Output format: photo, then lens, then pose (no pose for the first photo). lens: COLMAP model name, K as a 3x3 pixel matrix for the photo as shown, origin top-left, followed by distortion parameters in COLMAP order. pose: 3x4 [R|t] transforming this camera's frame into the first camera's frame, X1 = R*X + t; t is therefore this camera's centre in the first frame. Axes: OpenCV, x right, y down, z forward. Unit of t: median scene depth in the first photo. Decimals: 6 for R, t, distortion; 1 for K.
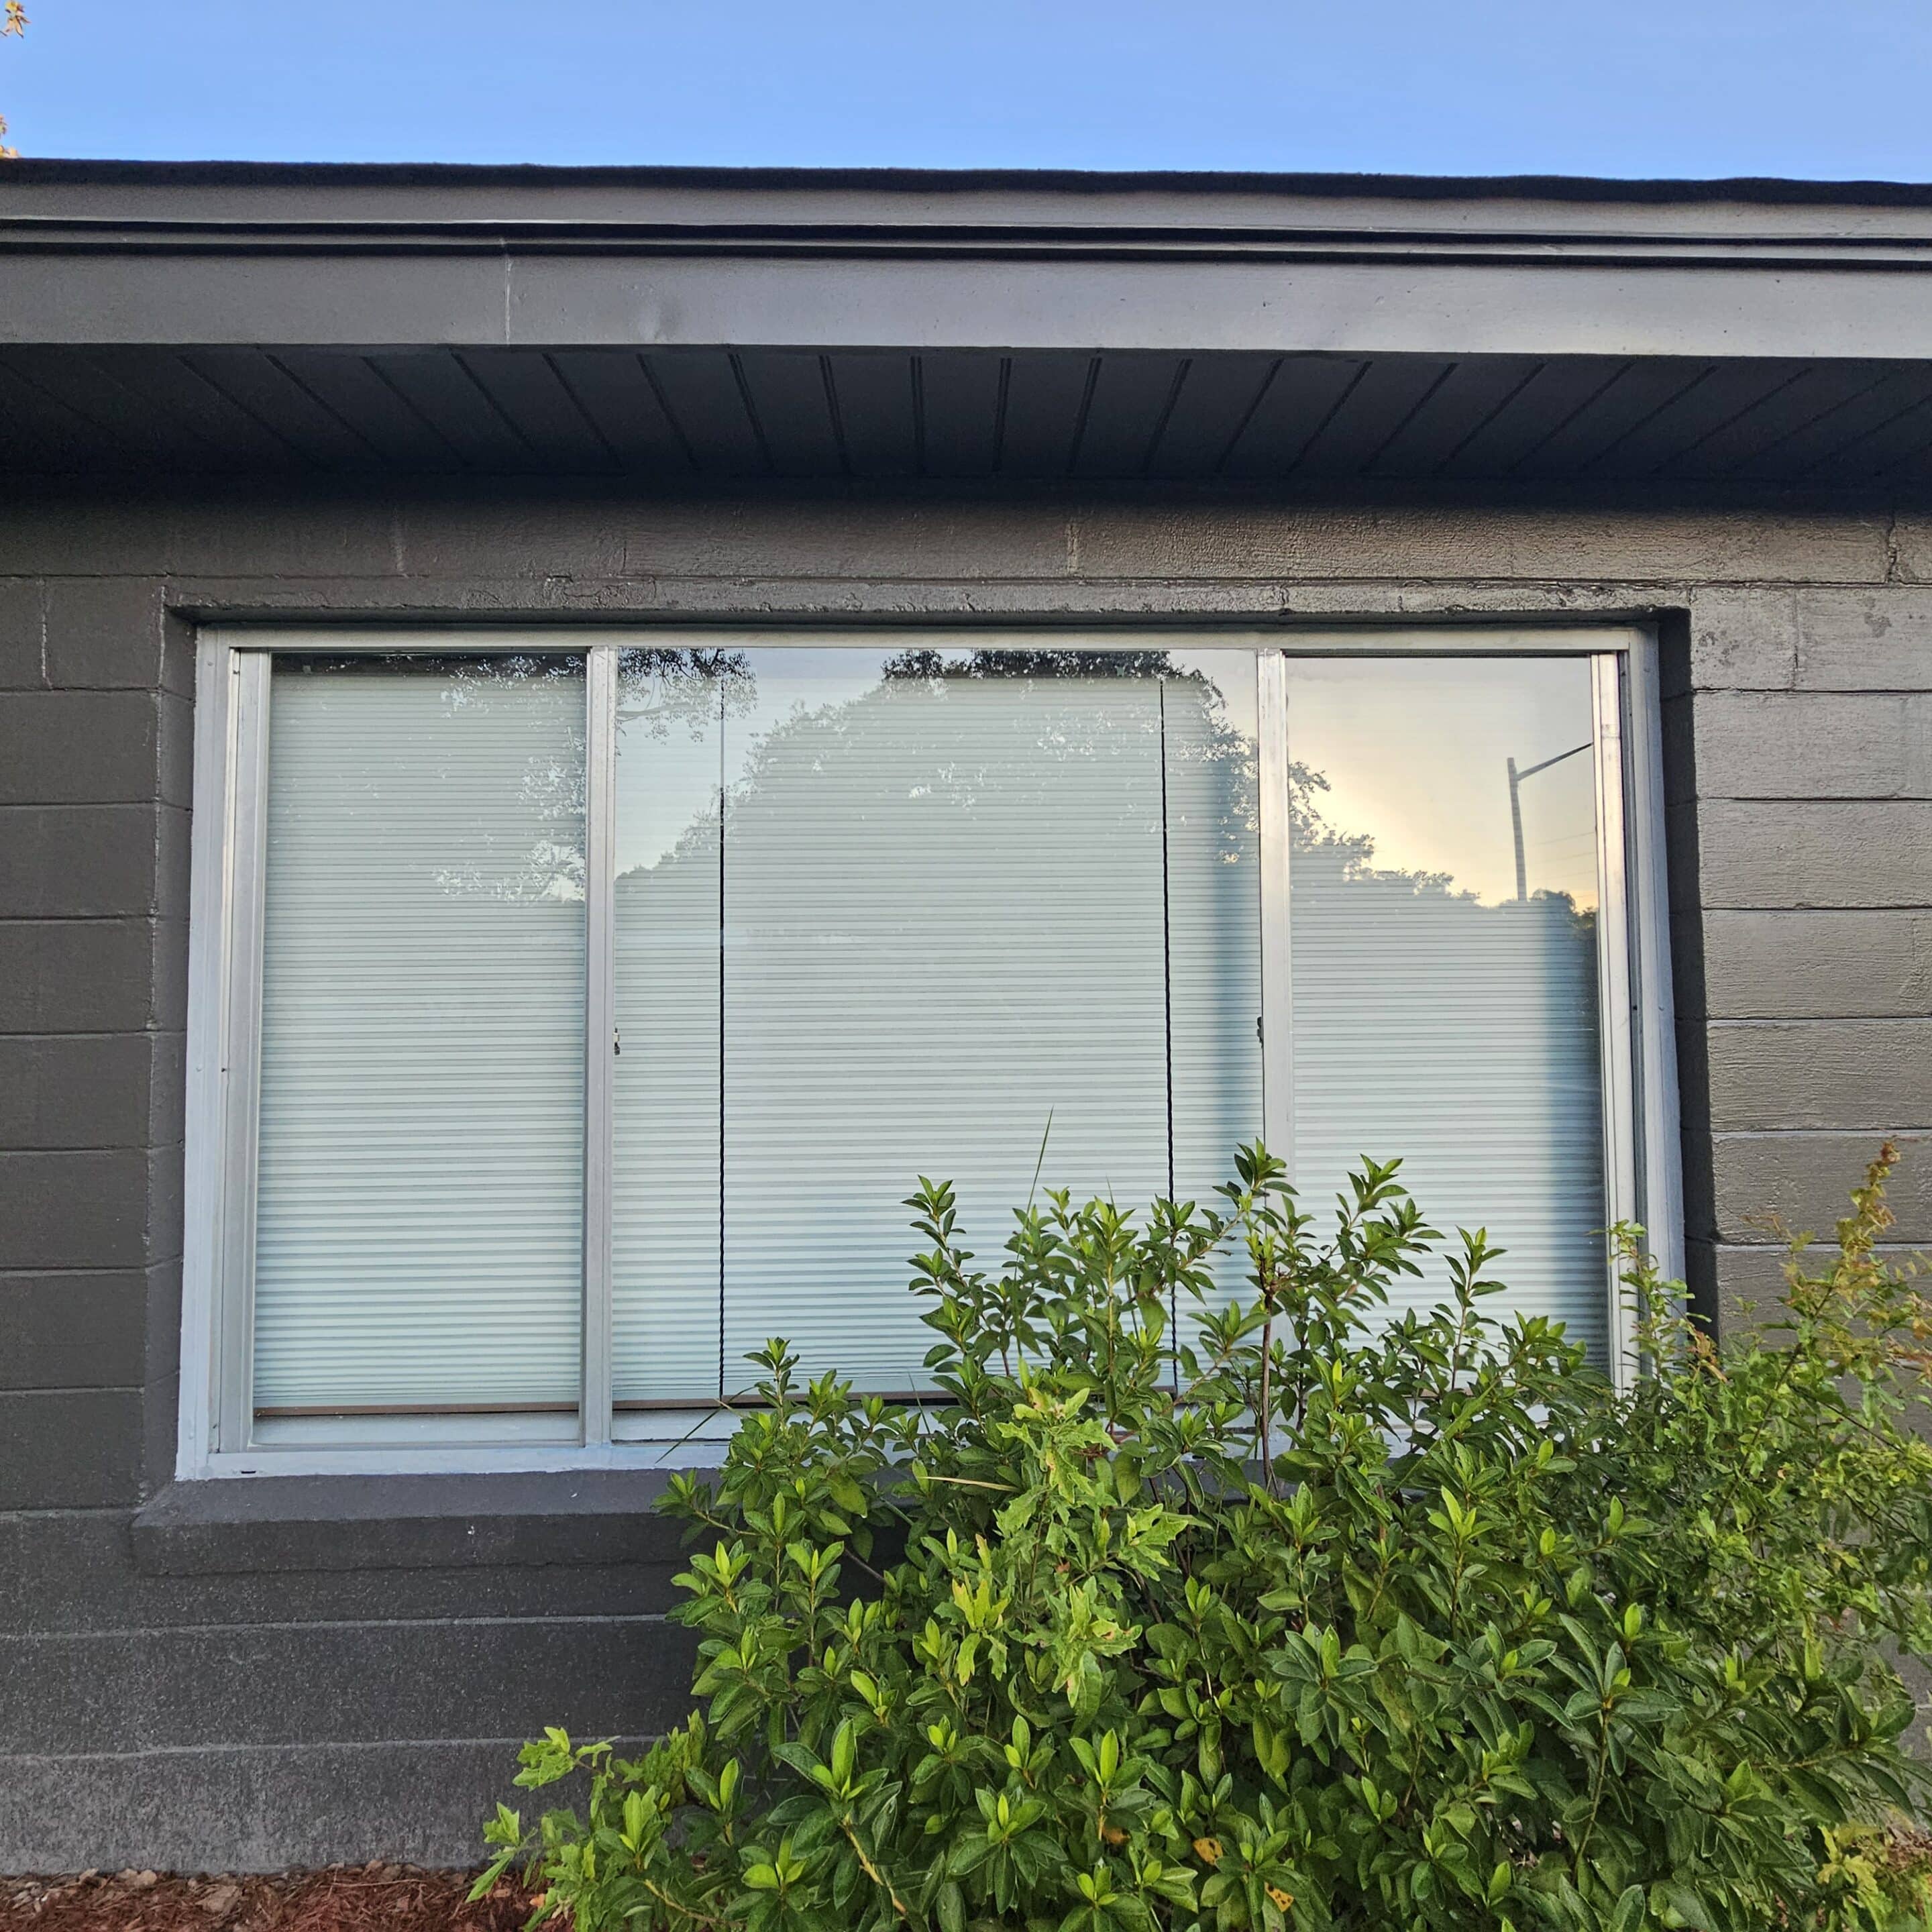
lens RADIAL K [[1068.5, 0, 966.0], [0, 1068.5, 966.0], [0, 0, 1]] dist [-0.004071, -0.000358]
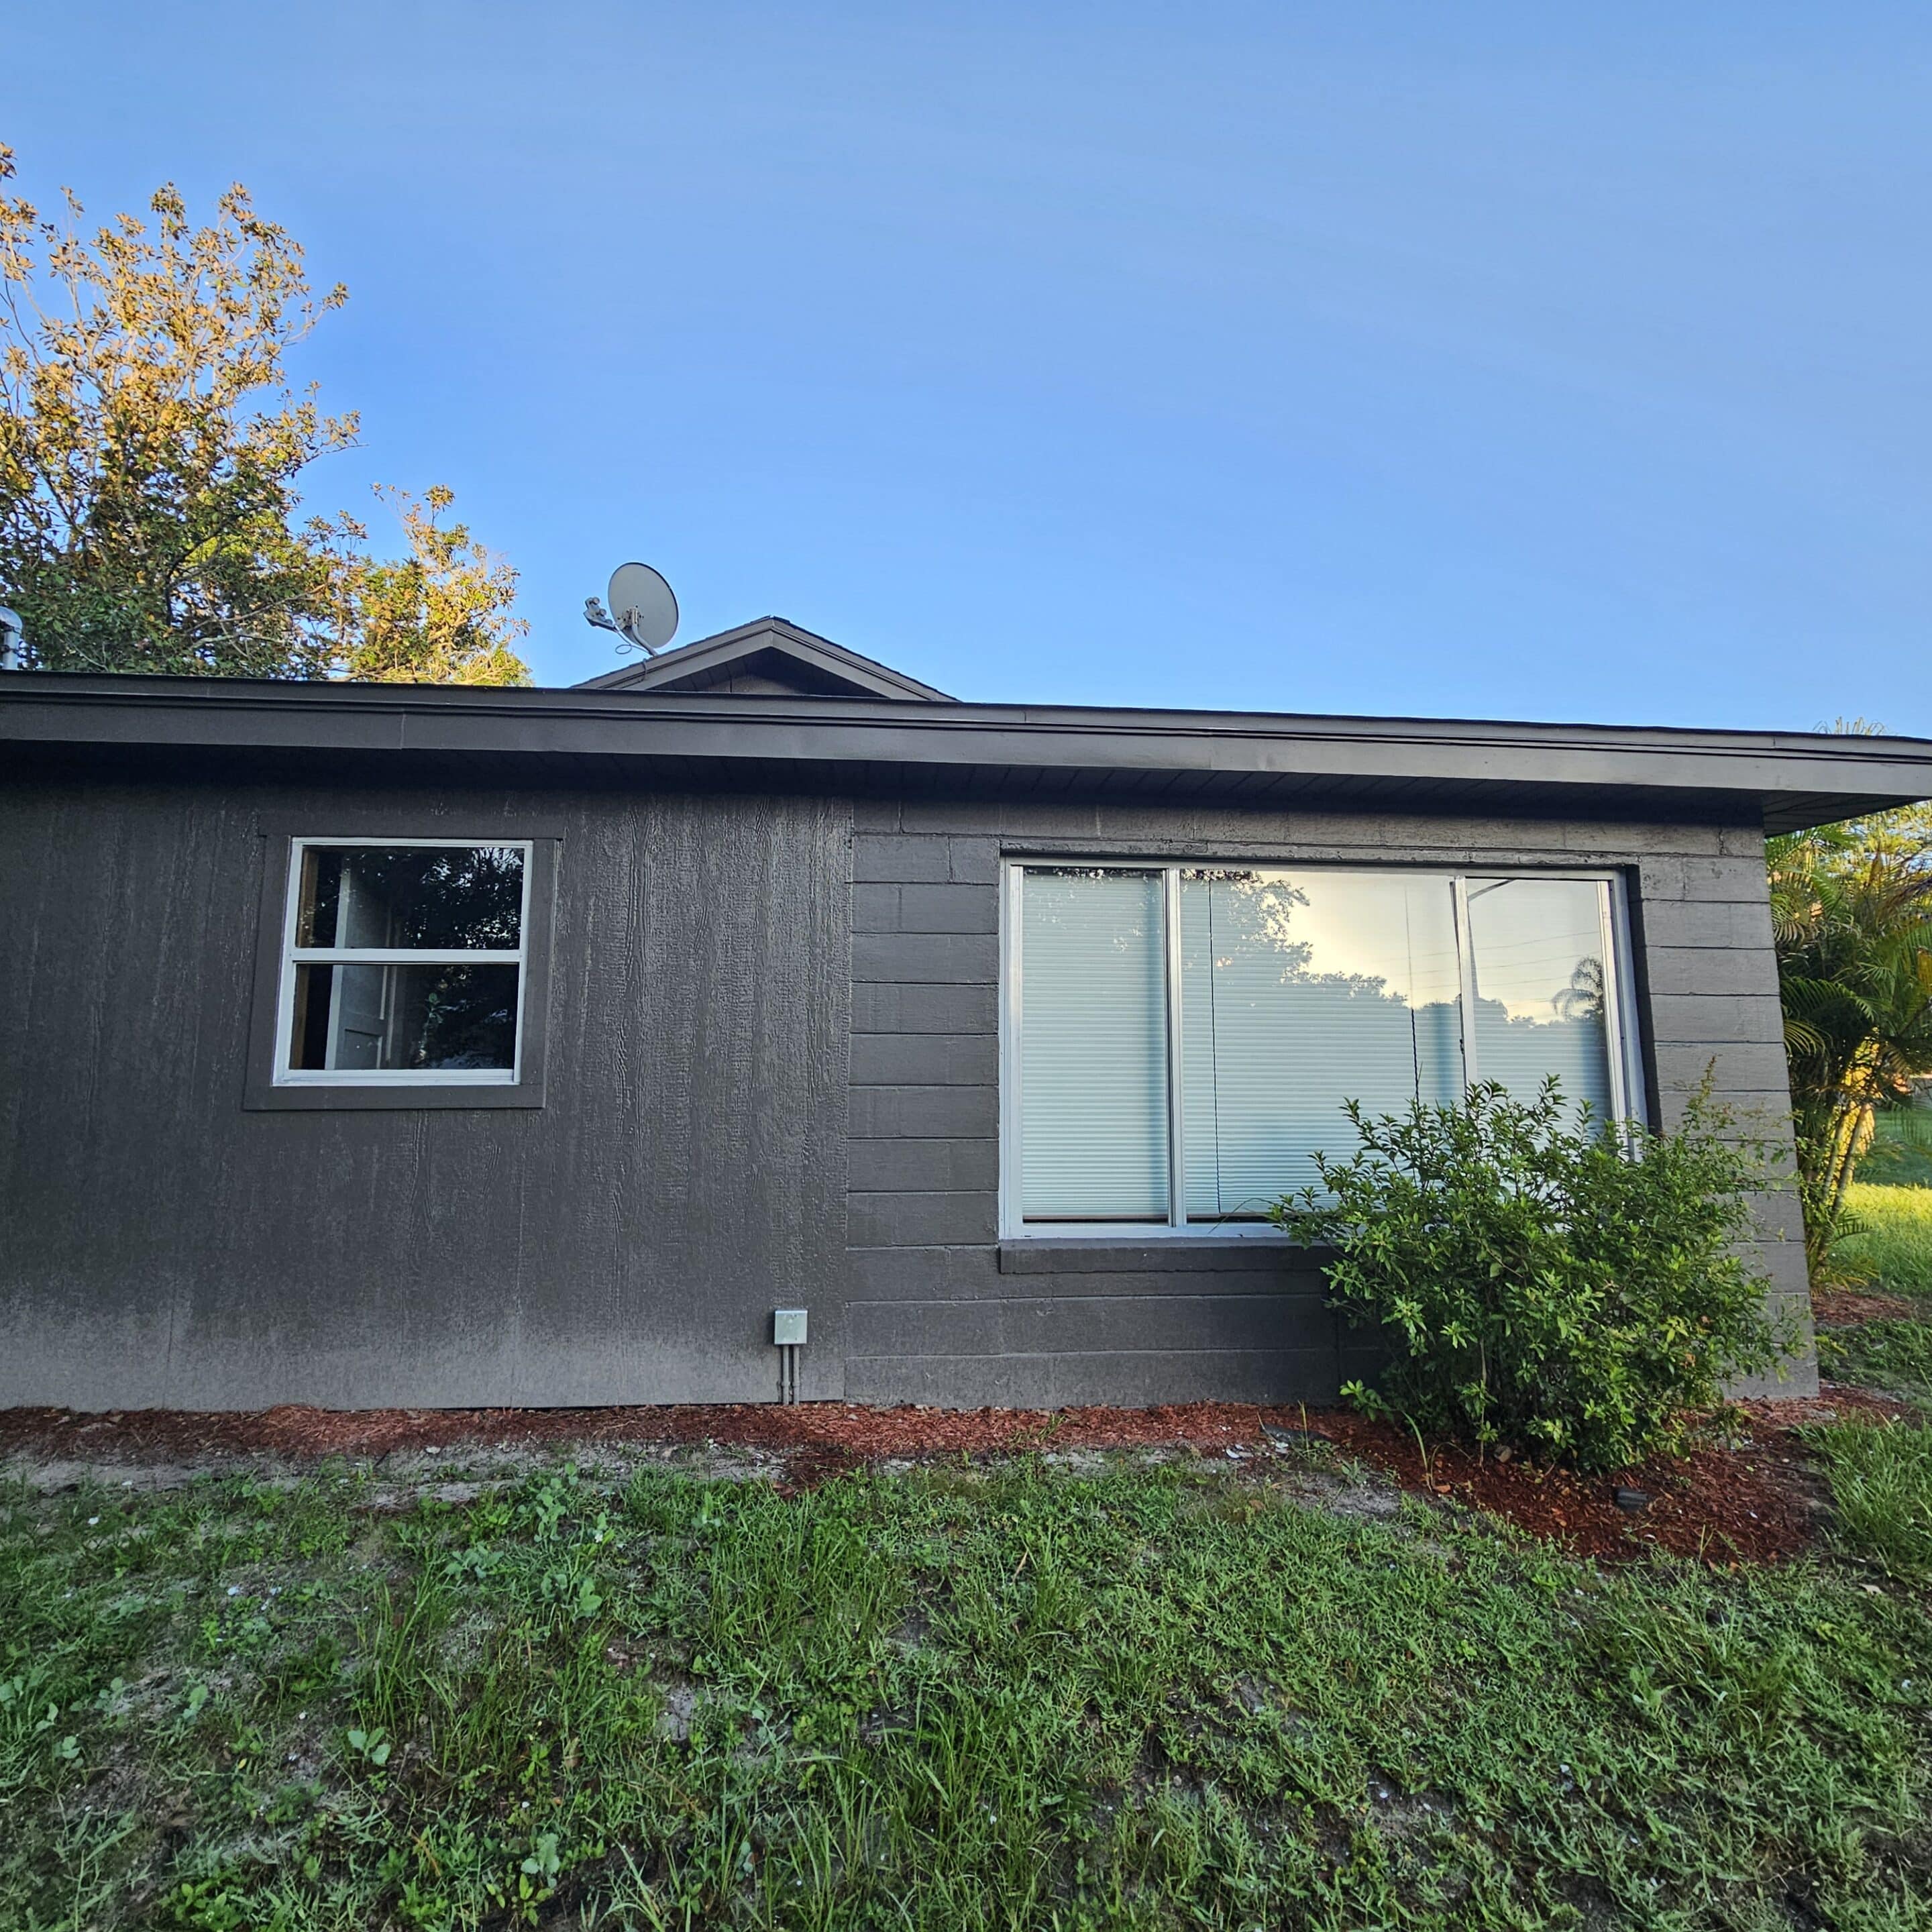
lens RADIAL K [[1071.1, 0, 962.4], [0, 1071.1, 960.3], [0, 0, 1]] dist [-0.000896, -0.001967]
pose [[0.998150, 0.022339, 0.056546, -0.986820], [-0.016899, 0.995342, -0.094917, 0.125350], [-0.058403, 0.093786, 0.993878, -1.299449]]
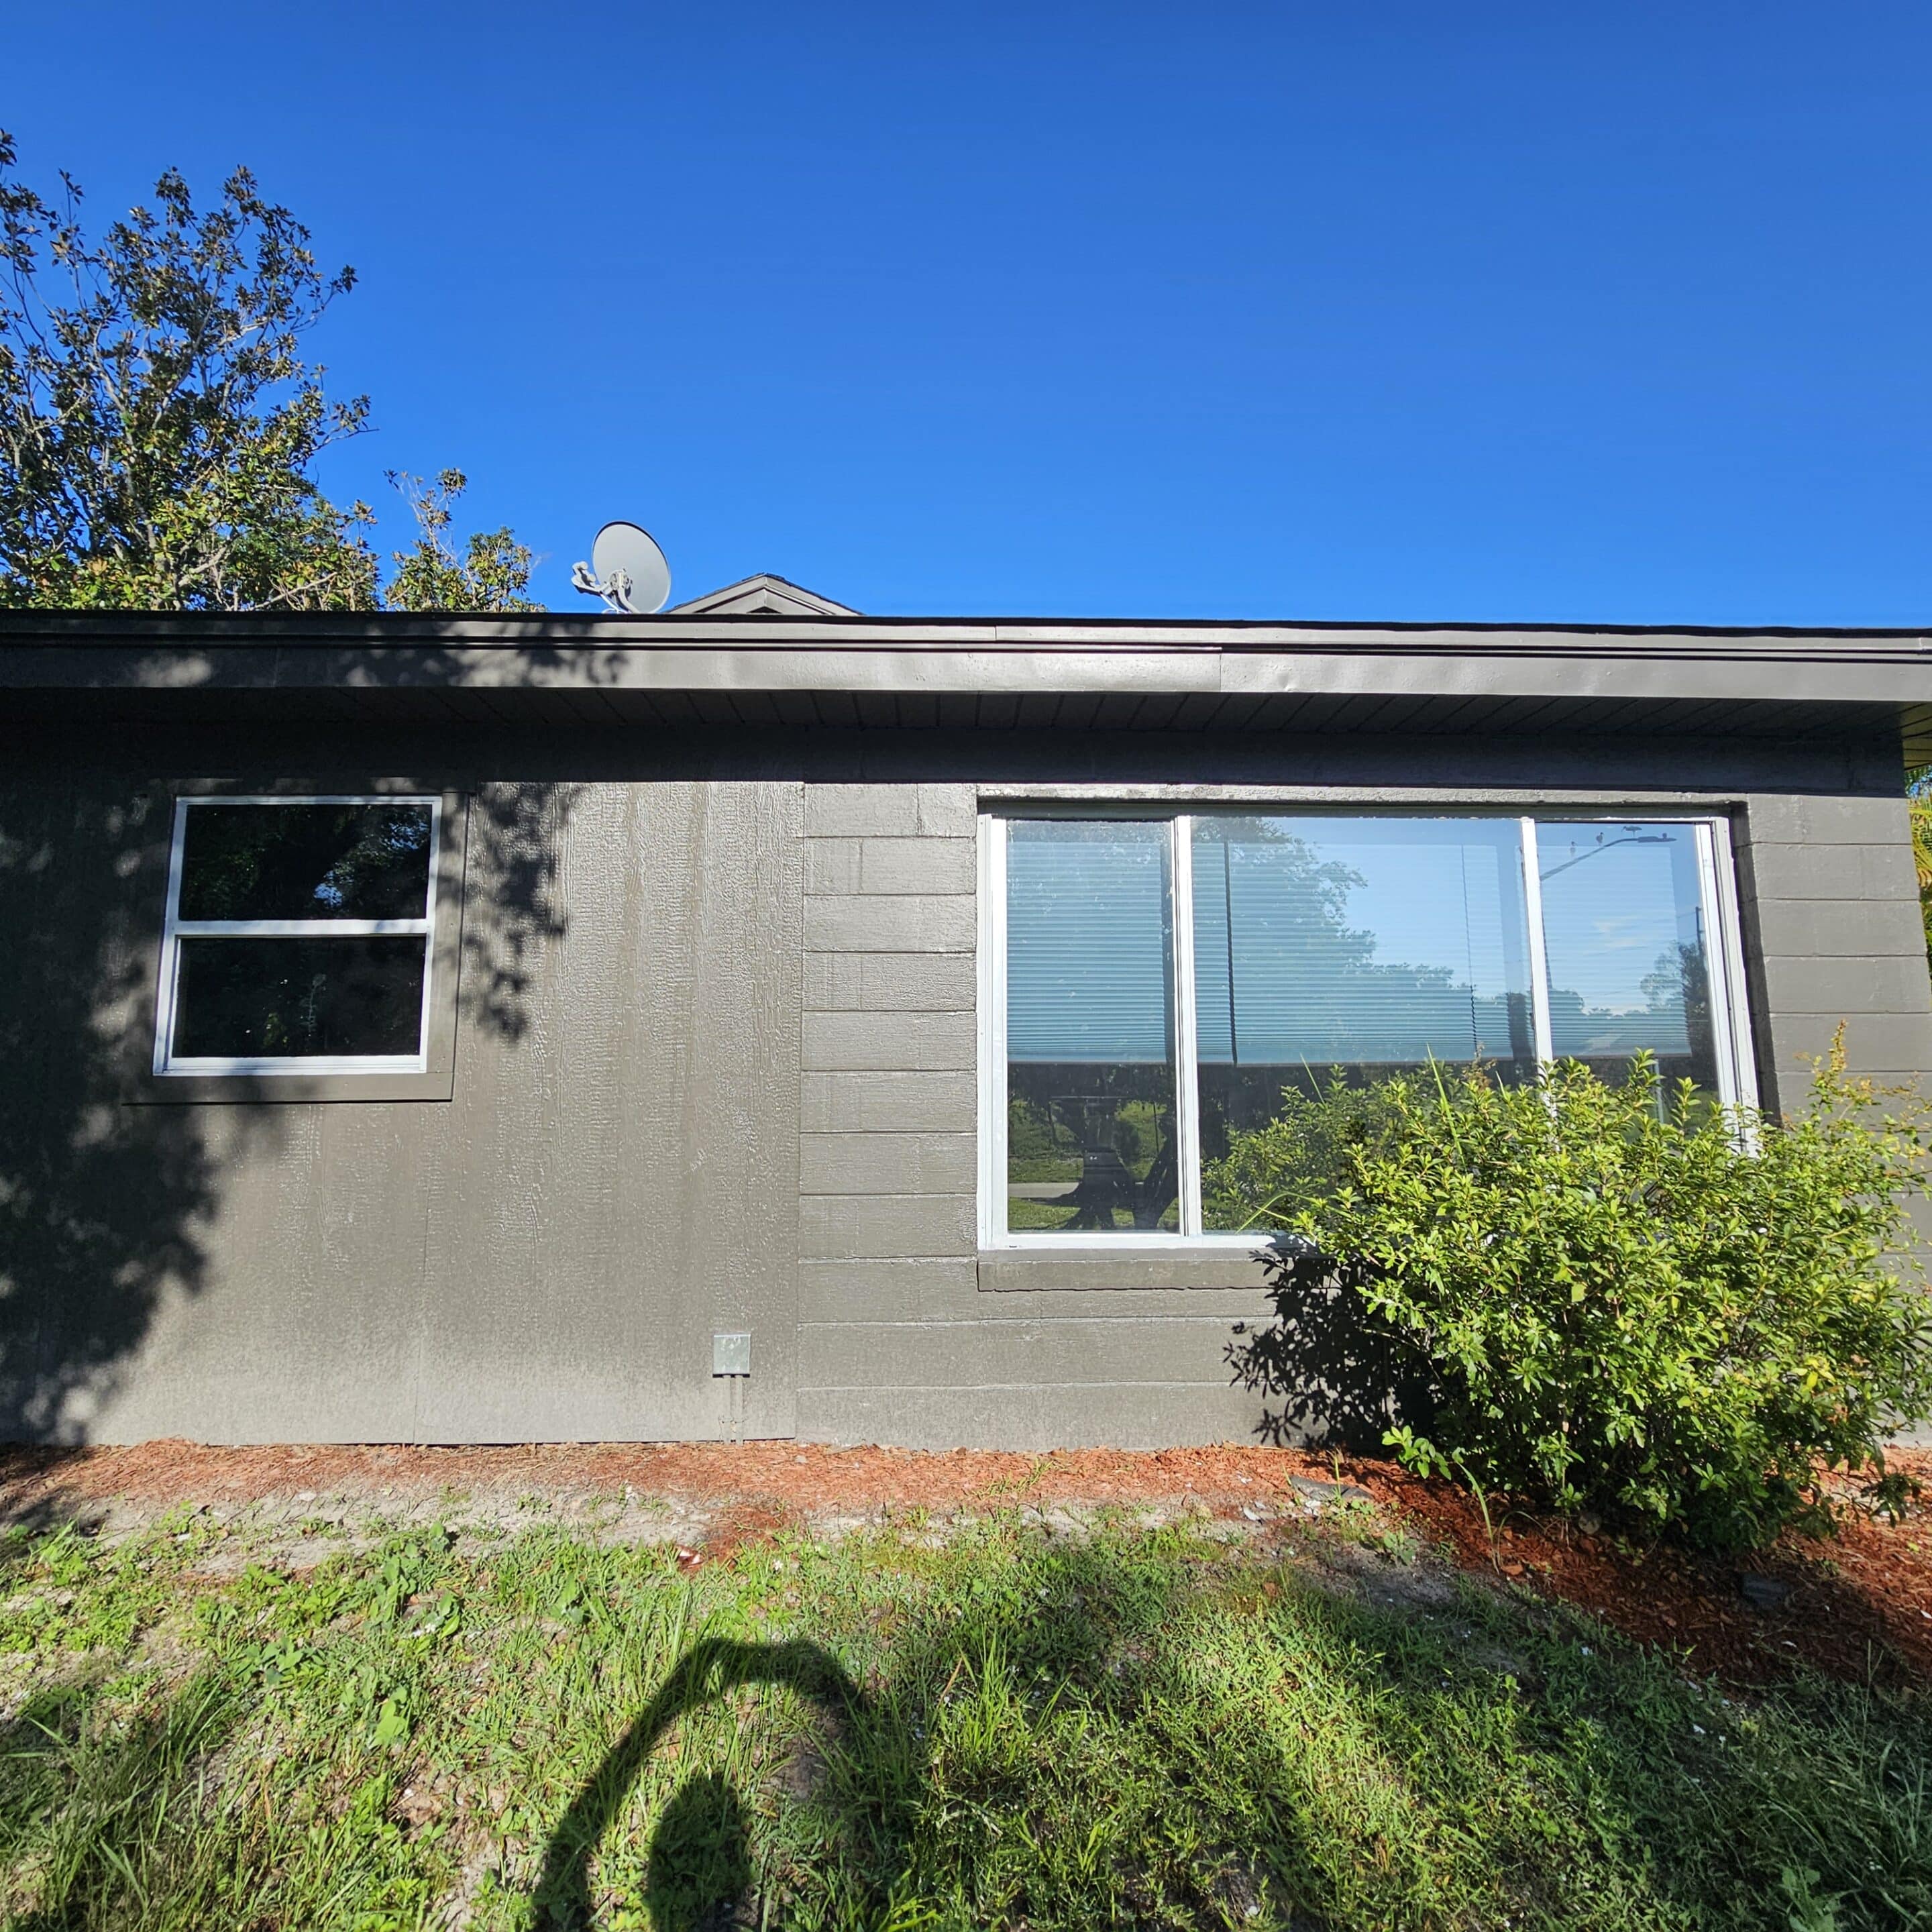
lens RADIAL K [[1071.1, 0, 962.4], [0, 1071.1, 960.3], [0, 0, 1]] dist [-0.000896, -0.001967]
pose [[0.999957, 0.008814, 0.002889, -0.806650], [-0.008511, 0.995726, -0.091966, 0.153504], [-0.003687, 0.091938, 0.995758, -0.970884]]
